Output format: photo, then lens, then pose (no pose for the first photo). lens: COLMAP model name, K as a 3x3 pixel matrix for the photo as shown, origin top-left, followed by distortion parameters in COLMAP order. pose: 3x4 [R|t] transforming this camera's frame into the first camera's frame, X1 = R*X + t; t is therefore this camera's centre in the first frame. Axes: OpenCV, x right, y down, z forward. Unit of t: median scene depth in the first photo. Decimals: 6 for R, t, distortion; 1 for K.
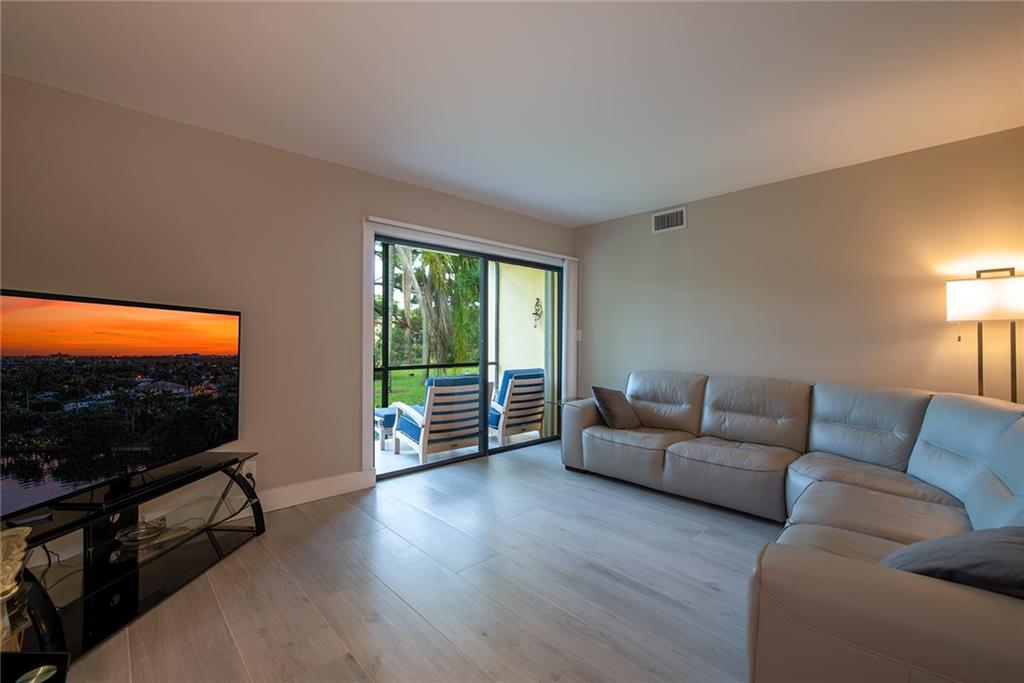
lens RADIAL K [[442.3, 0, 516.5], [0, 442.3, 341.9], [0, 0, 1]] dist [-0.007641, 0.000915]
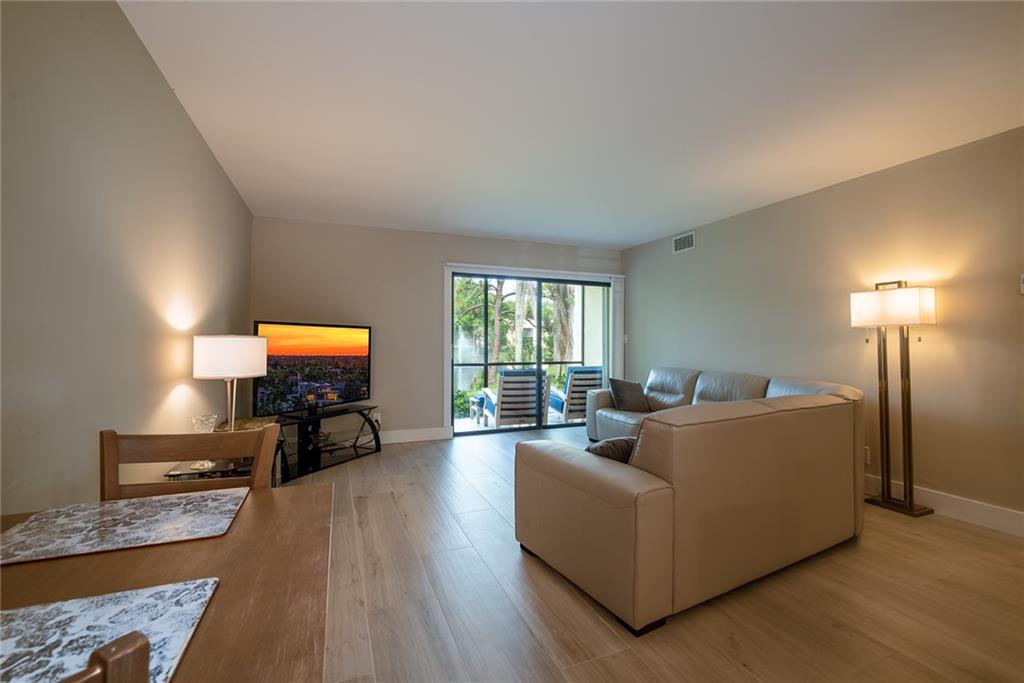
lens RADIAL K [[442.3, 0, 509.1], [0, 442.3, 338.1], [0, 0, 1]] dist [-0.007641, 0.000915]
pose [[0.932637, -0.005469, -0.360776, 0.361812], [0.000009, 0.999885, -0.015135, 0.002706], [0.360817, 0.014112, 0.932530, -0.310843]]
